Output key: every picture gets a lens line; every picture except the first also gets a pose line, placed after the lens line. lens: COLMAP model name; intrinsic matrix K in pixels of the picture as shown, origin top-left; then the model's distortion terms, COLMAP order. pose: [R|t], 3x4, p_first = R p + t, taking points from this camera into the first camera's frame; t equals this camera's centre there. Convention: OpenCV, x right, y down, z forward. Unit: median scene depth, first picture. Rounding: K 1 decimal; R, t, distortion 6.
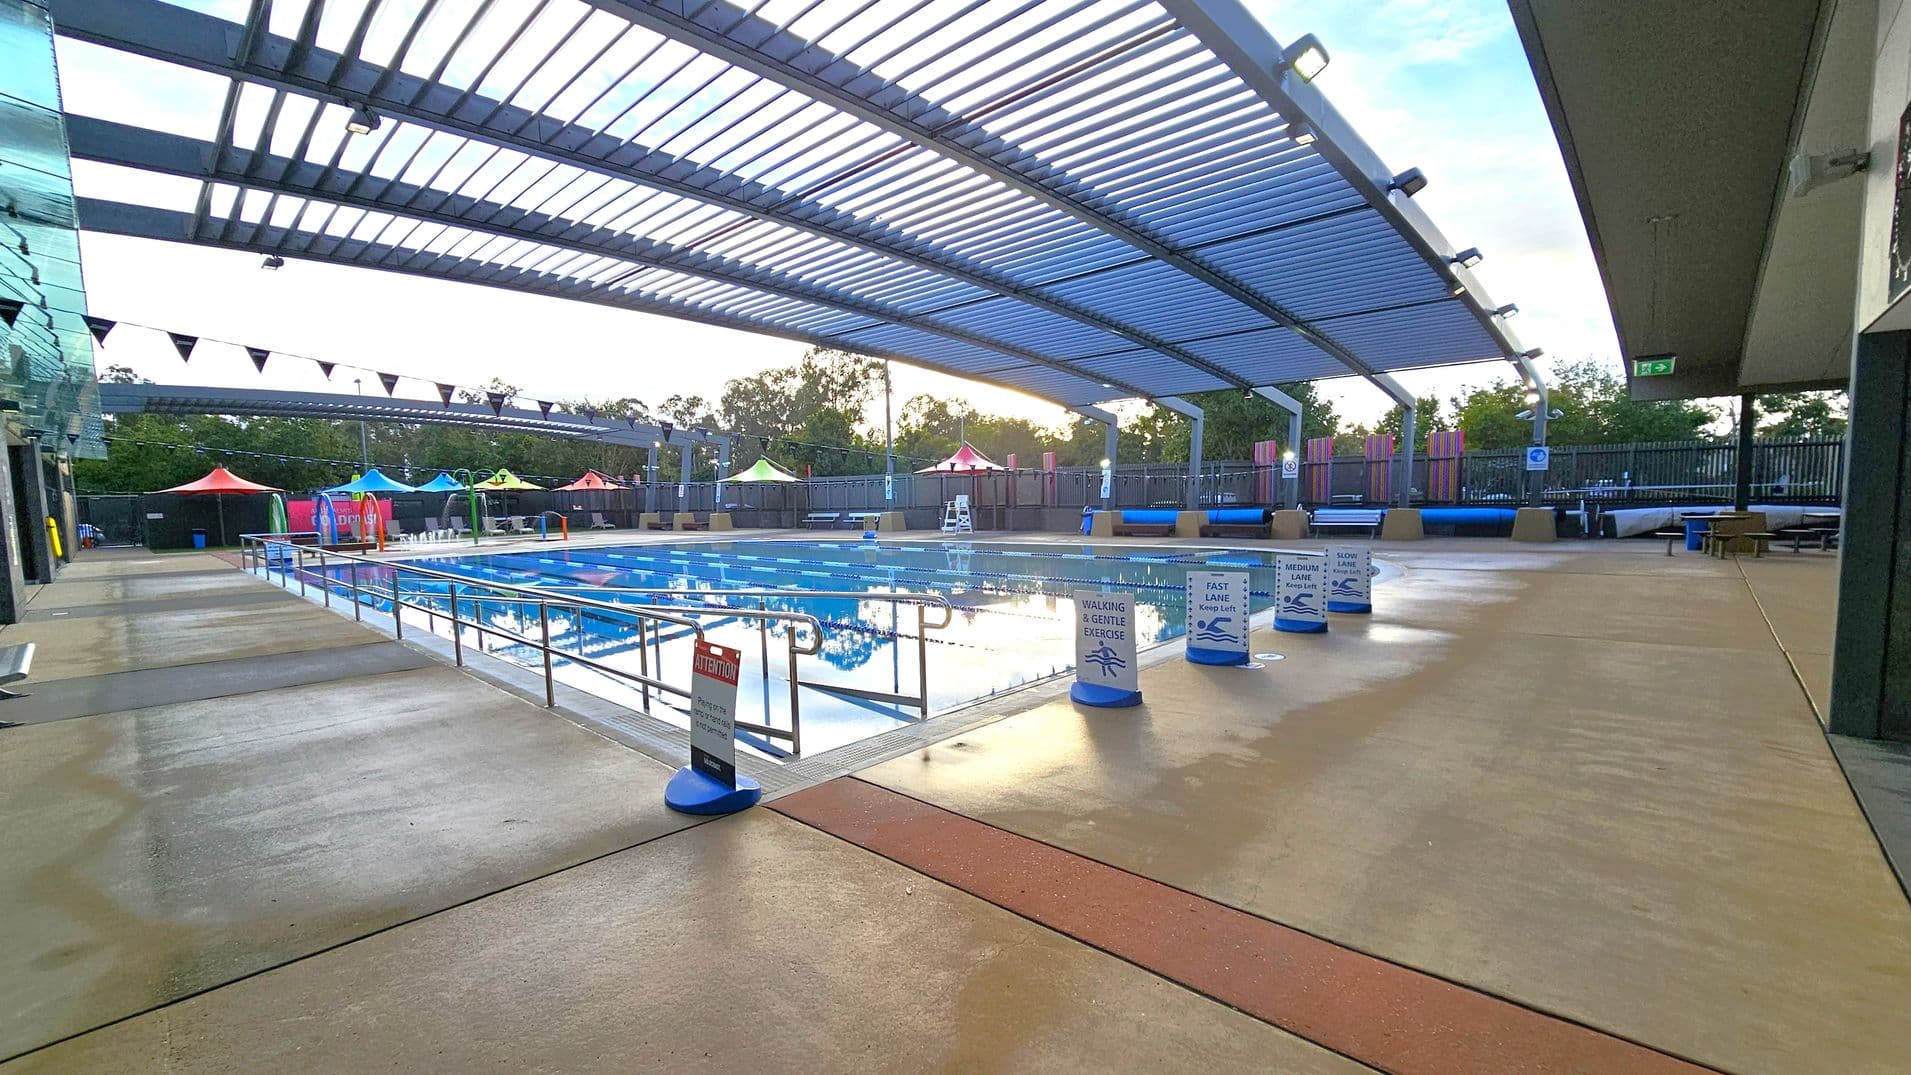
lens RADIAL K [[779.1, 0, 951.9], [0, 779.1, 544.9], [0, 0, 1]] dist [-0.004352, 0.000471]
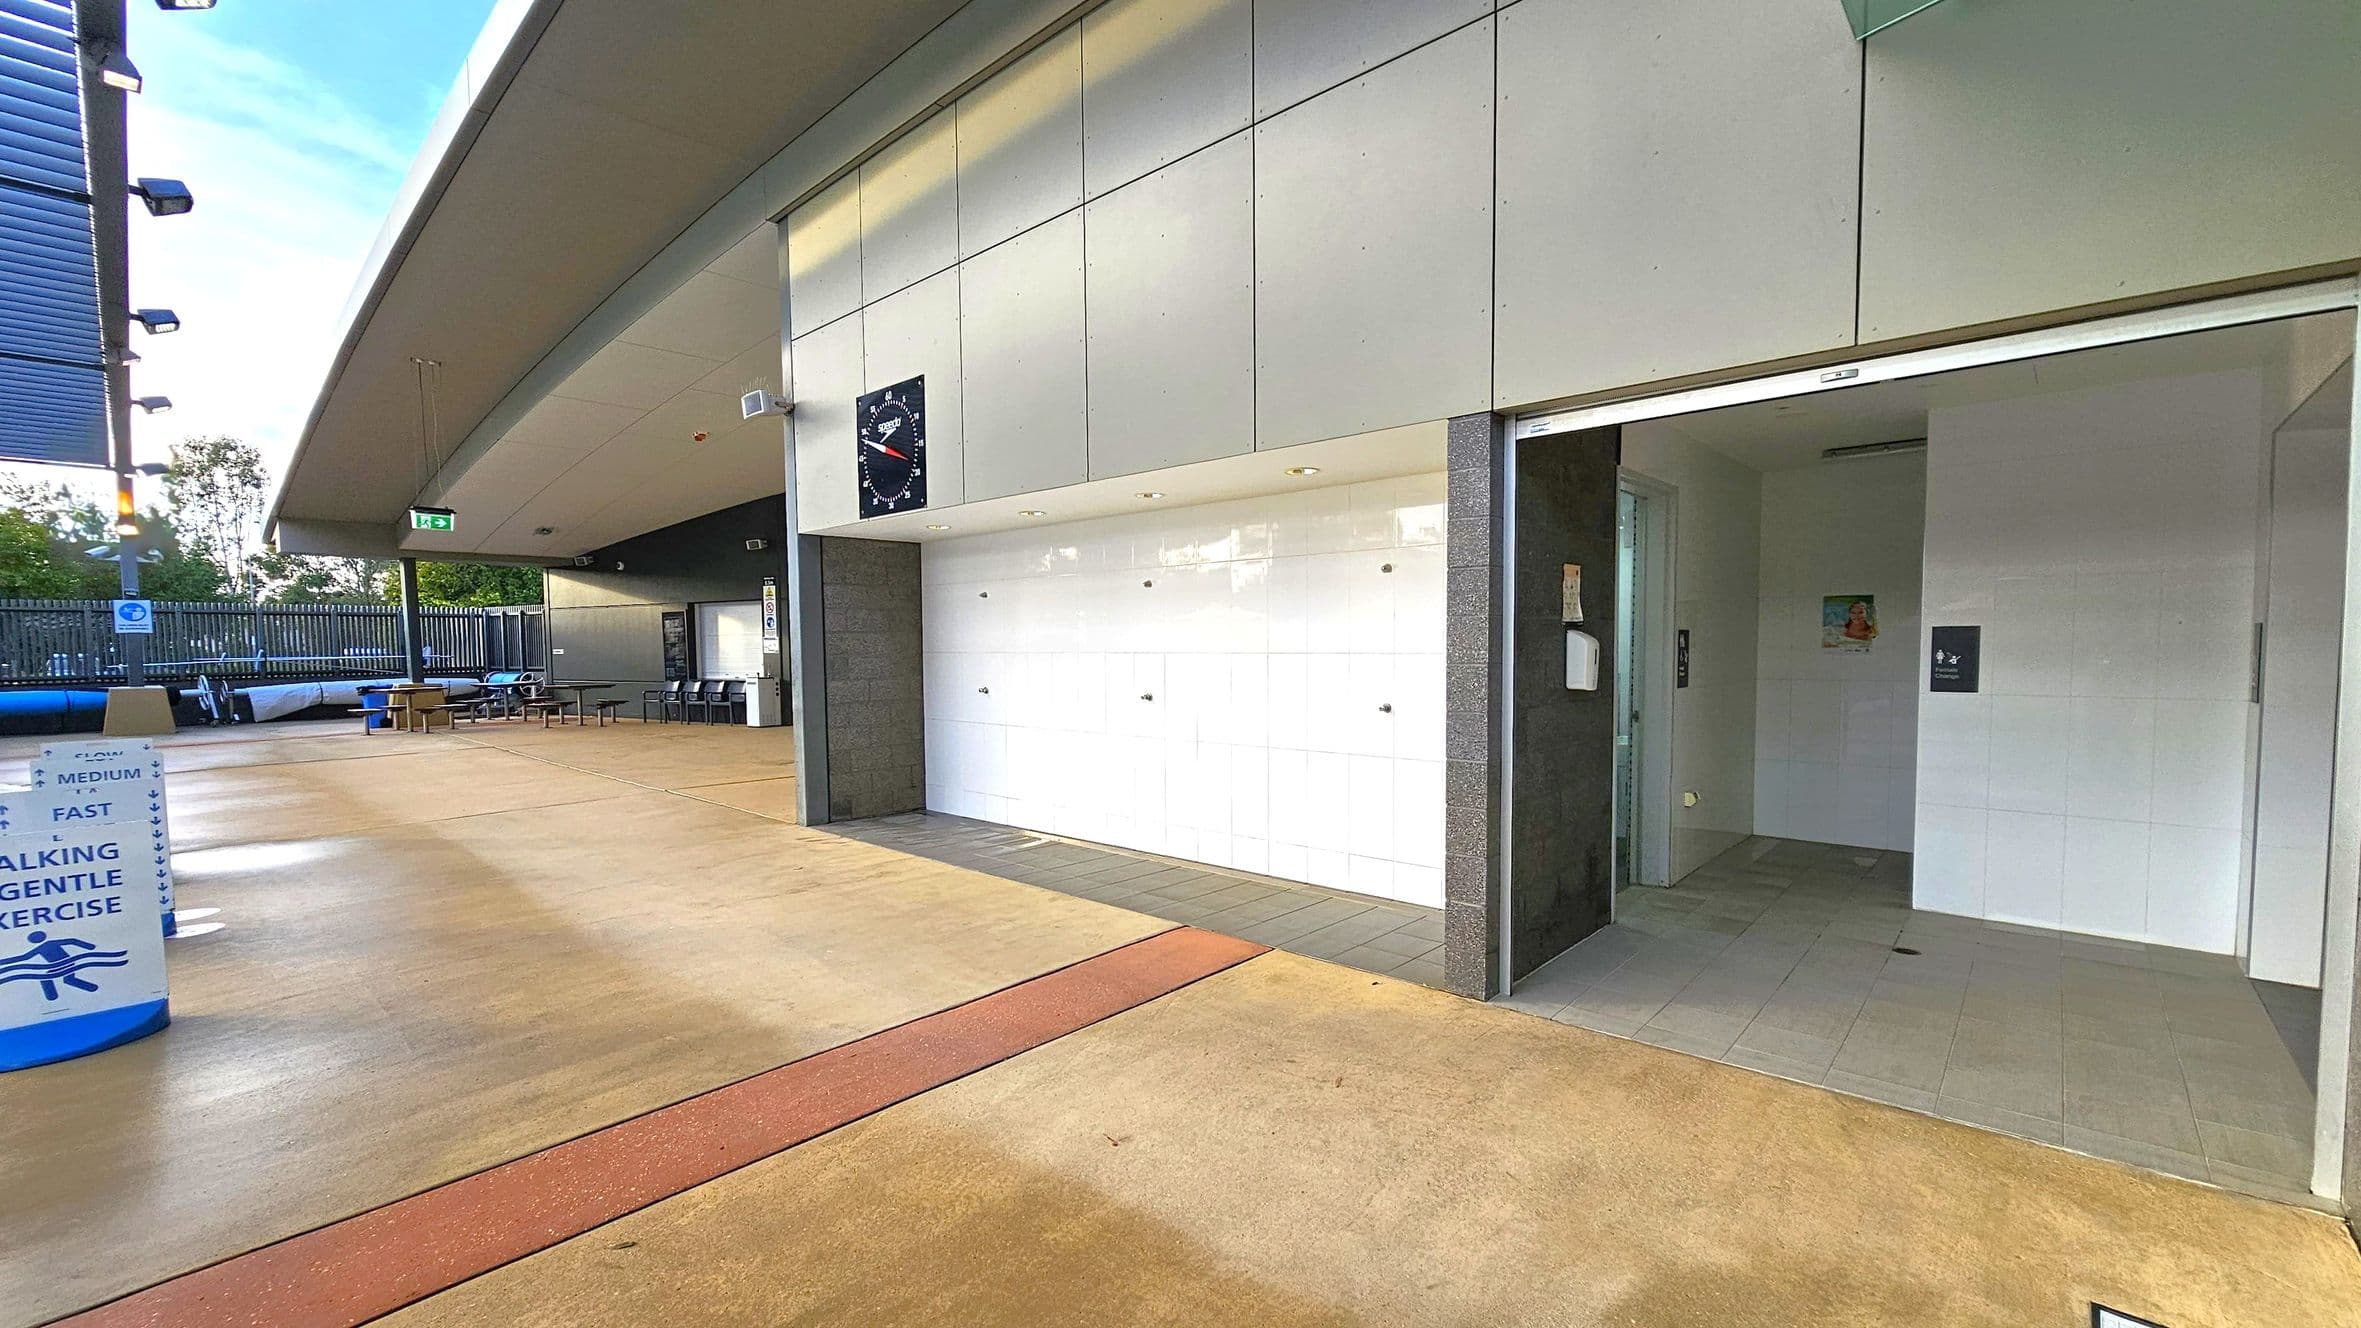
lens RADIAL K [[962.6, 0, 1173.5], [0, 962.6, 664.4], [0, 0, 1]] dist [-0.004352, 0.000471]
pose [[-0.003194, 0.001309, 0.999994, -0.230536], [0.074108, 0.997250, -0.001069, 0.004372], [-0.997245, 0.074104, -0.003282, 0.148906]]
